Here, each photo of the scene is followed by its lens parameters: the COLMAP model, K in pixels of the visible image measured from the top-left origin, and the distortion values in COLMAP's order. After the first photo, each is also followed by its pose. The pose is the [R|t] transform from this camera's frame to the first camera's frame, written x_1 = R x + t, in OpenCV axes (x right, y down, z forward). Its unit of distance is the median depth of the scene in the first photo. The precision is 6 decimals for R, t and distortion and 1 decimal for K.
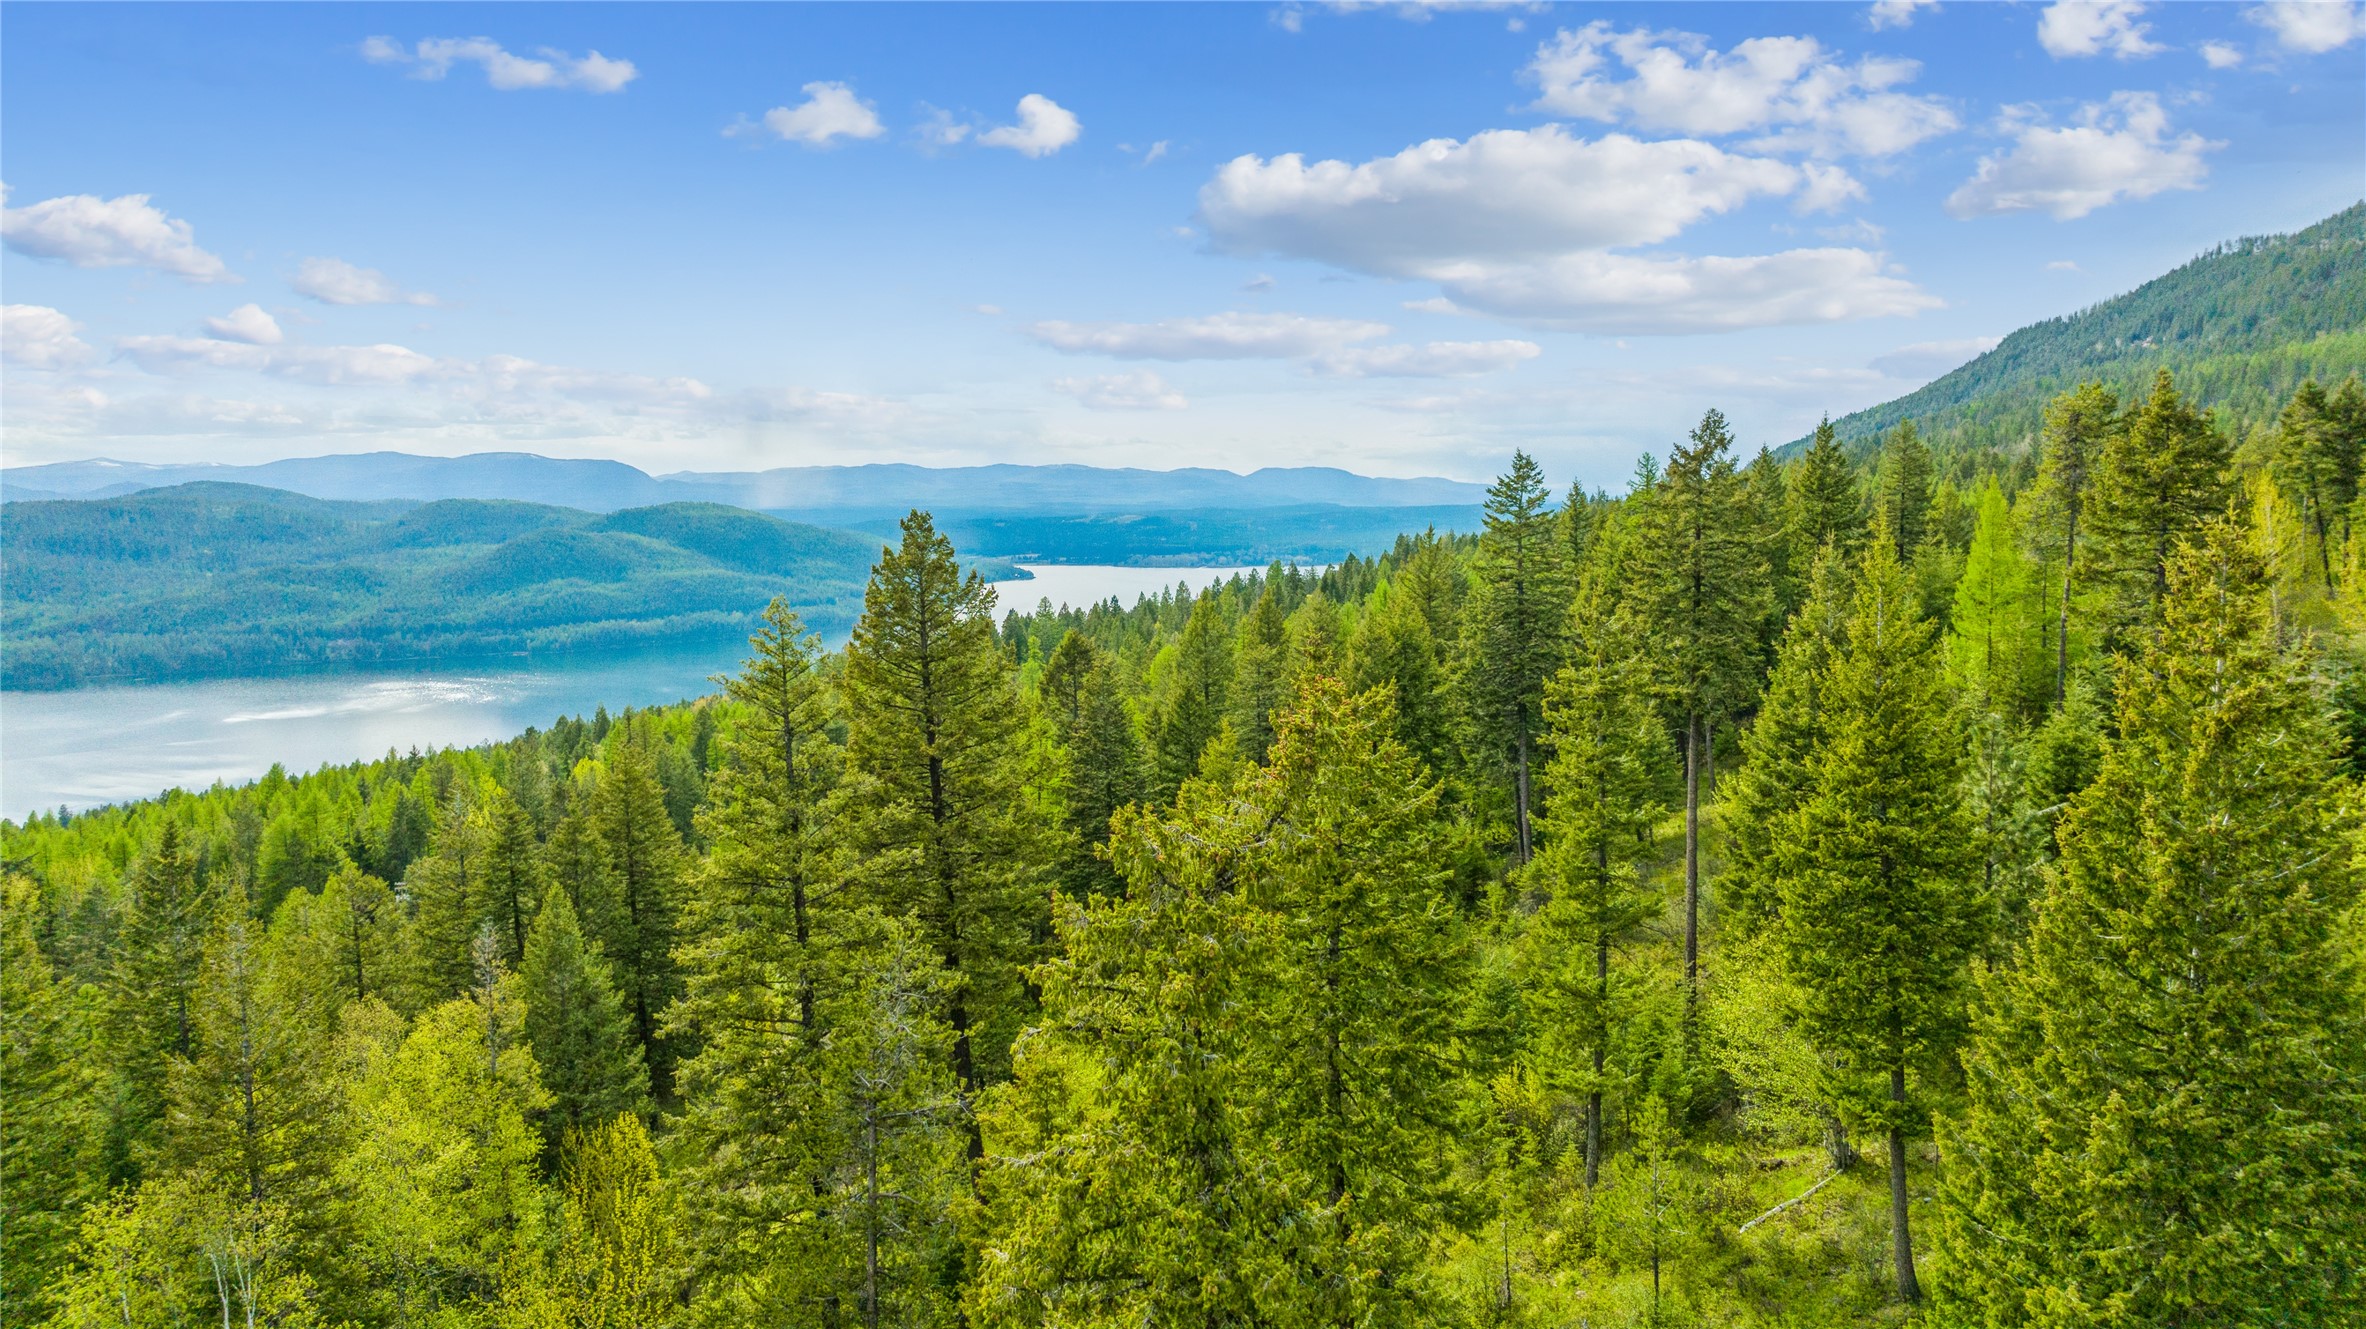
lens RADIAL K [[1679.8, 0, 1173.7], [0, 1679.8, 673.1], [0, 0, 1]] dist [-0.010554, 0.011608]
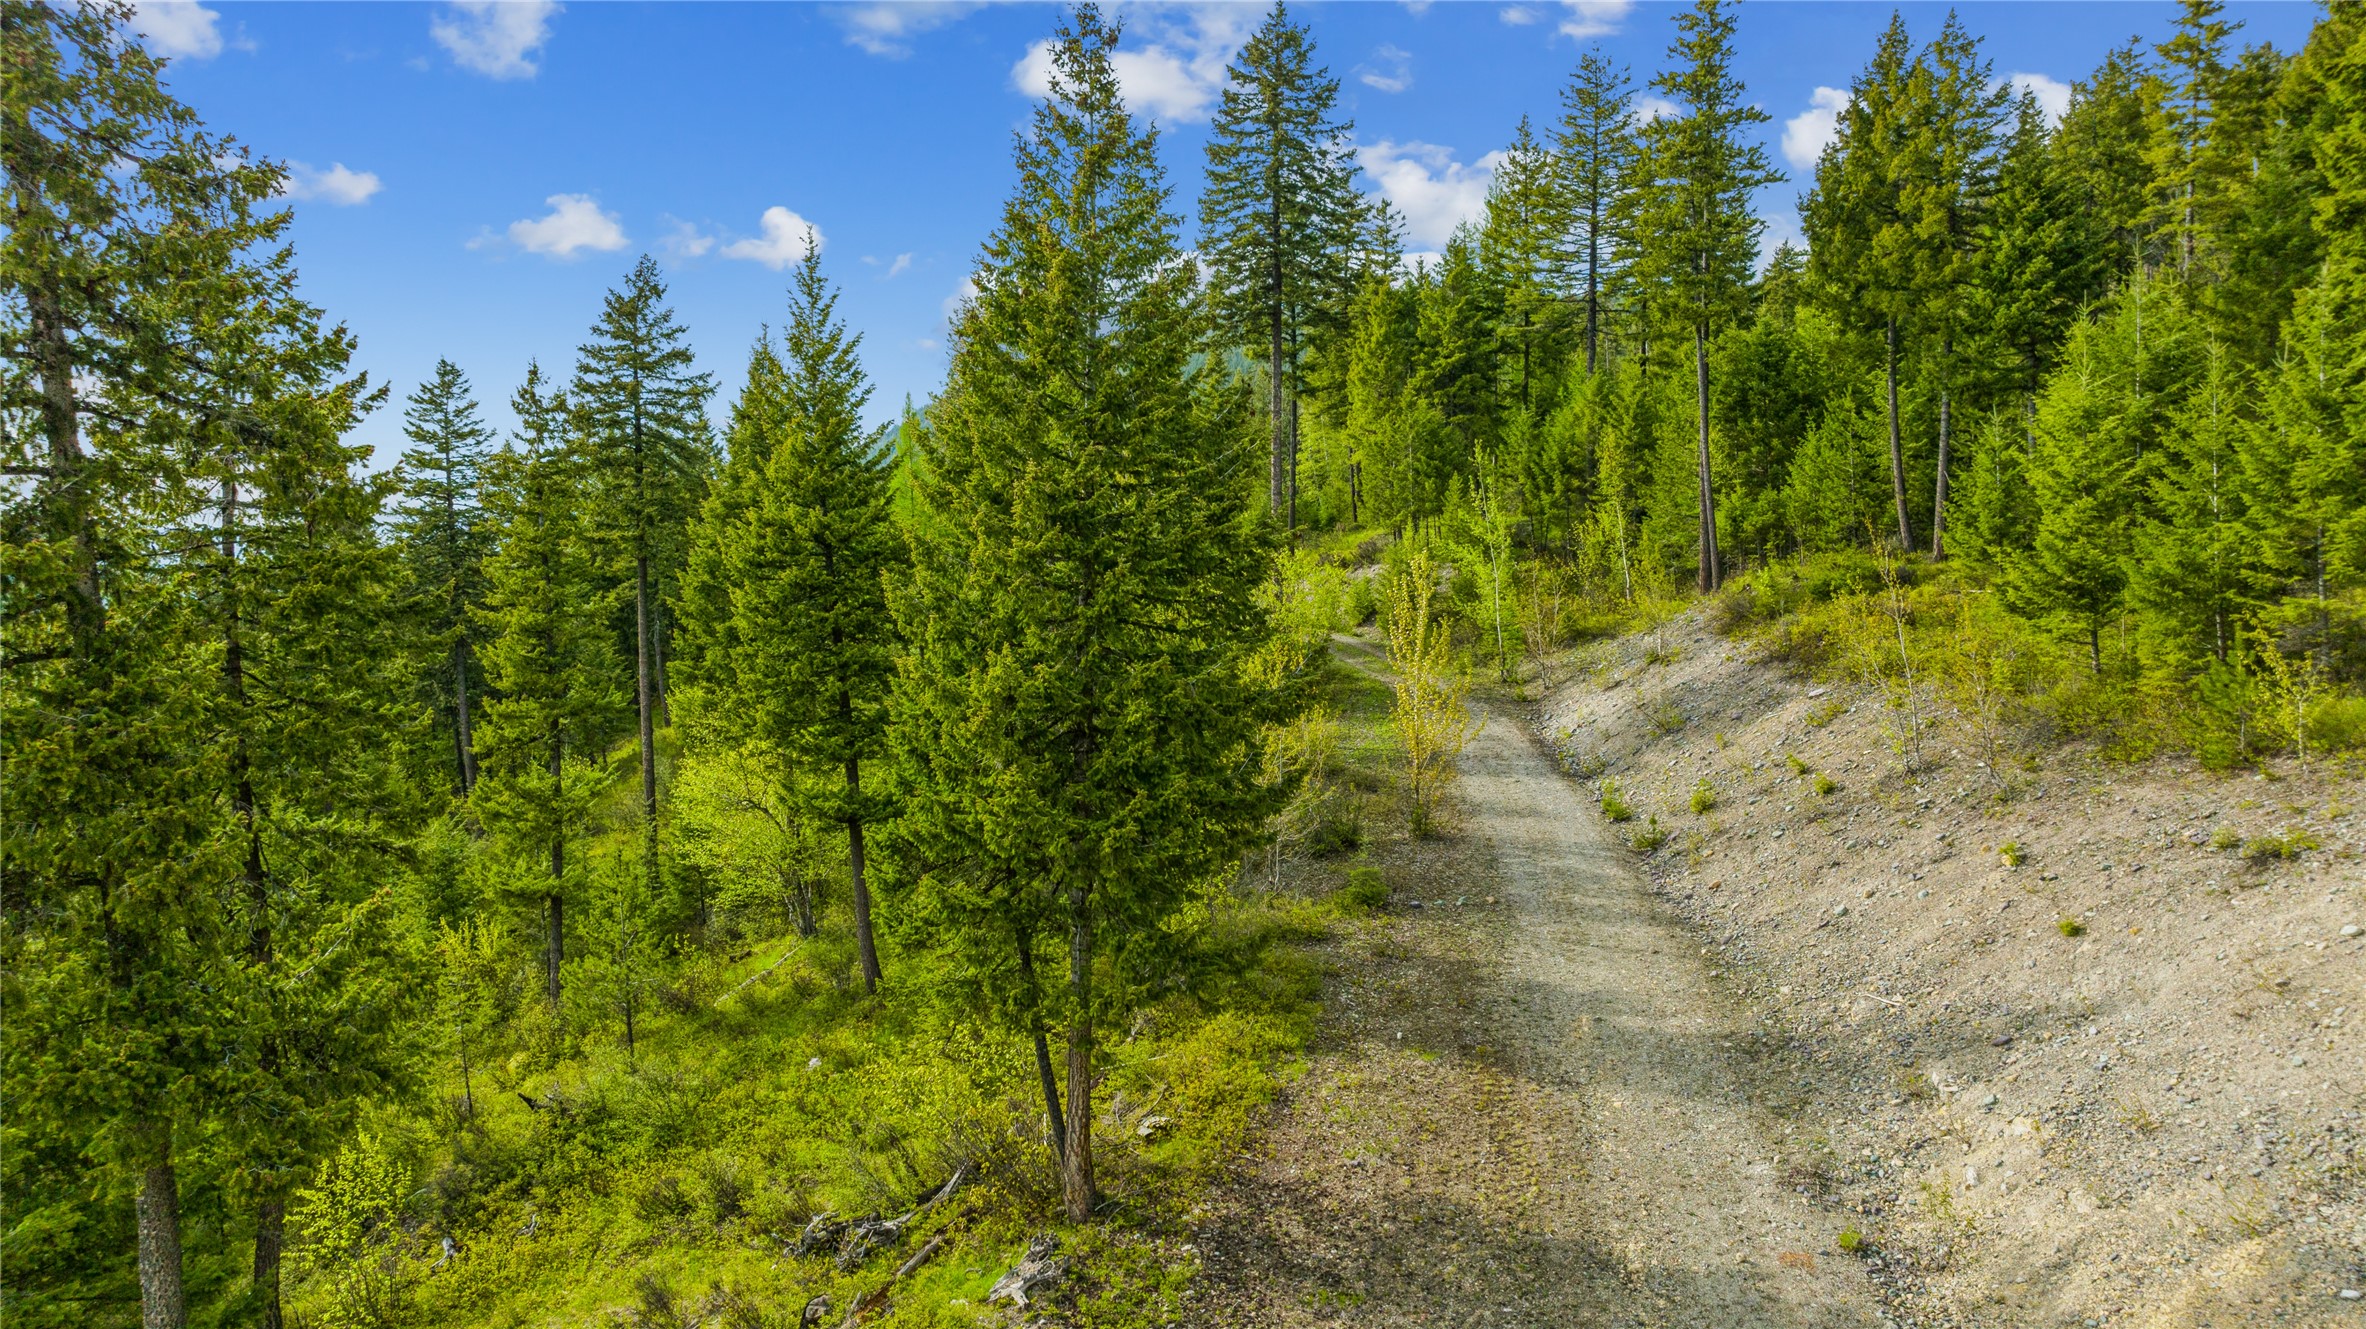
lens RADIAL K [[1679.8, 0, 1181.1], [0, 1679.8, 664.3], [0, 0, 1]] dist [-0.010554, 0.011608]
pose [[0.818648, -0.027128, 0.573654, 0.002612], [0.068232, 0.996403, -0.050252, 0.155937], [-0.570228, 0.080280, 0.817555, 0.019389]]
